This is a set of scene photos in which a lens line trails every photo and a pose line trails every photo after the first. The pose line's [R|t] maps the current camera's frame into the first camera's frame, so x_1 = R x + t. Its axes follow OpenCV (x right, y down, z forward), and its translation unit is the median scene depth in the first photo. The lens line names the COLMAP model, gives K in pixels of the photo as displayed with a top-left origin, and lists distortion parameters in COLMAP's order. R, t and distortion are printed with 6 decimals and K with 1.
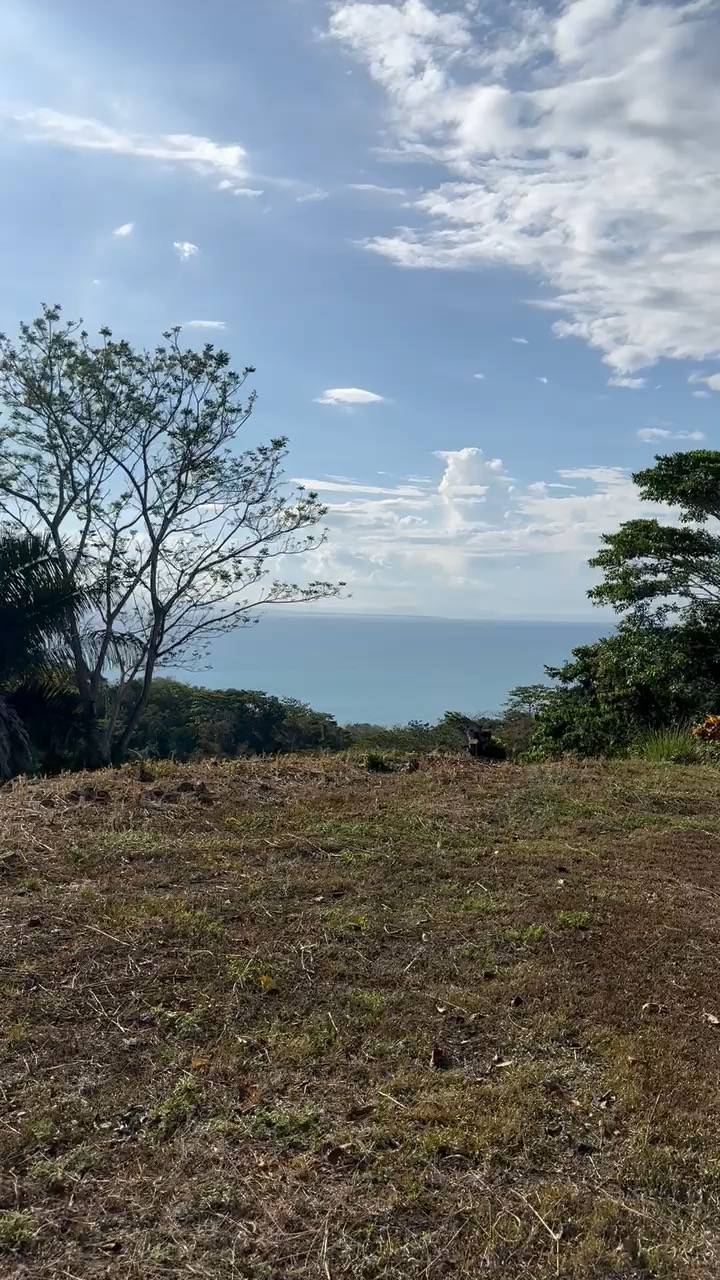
lens RADIAL K [[1177.0, 0, 362.3], [0, 1177.0, 602.9], [0, 0, 1]] dist [0.308654, -0.814584]
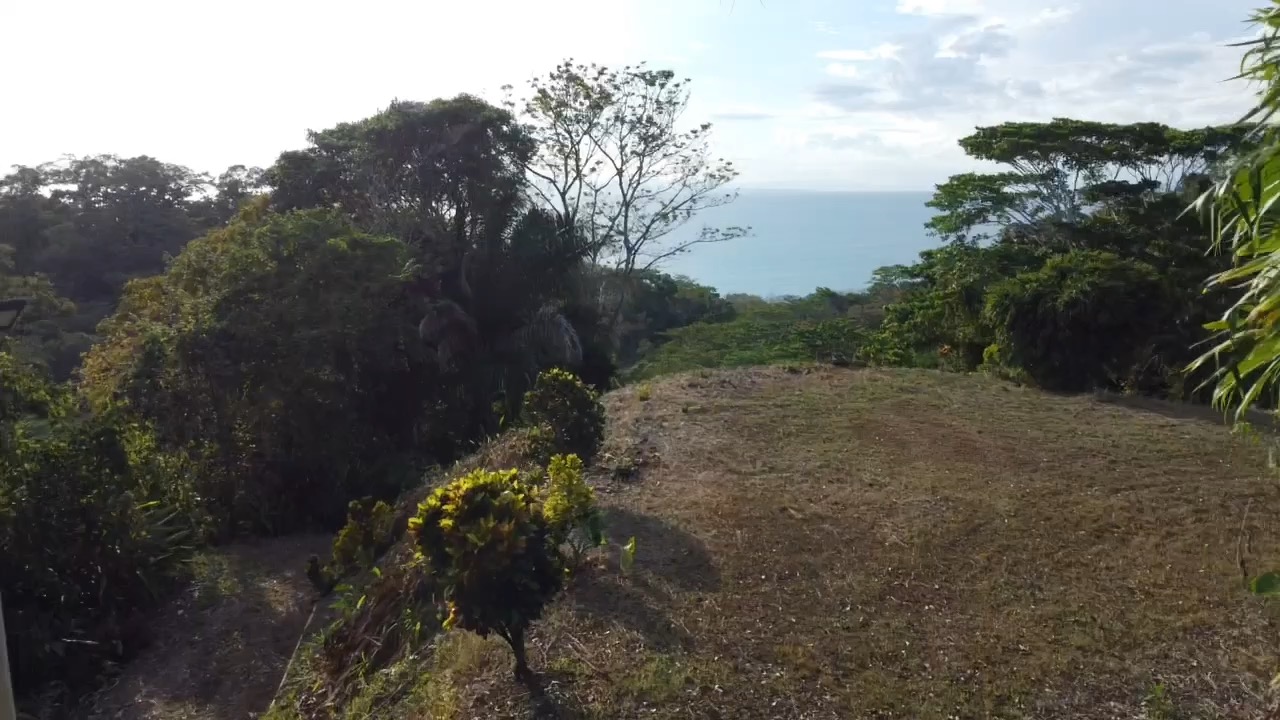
lens RADIAL K [[1177.0, 0, 640.0], [0, 1177.0, 360.0], [0, 0, 1]] dist [0.308654, -0.814584]
pose [[0.997111, 0.002250, -0.075923, -0.038130], [0.010619, 0.985616, 0.168664, -0.096756], [0.075210, -0.168983, 0.982745, -0.454484]]
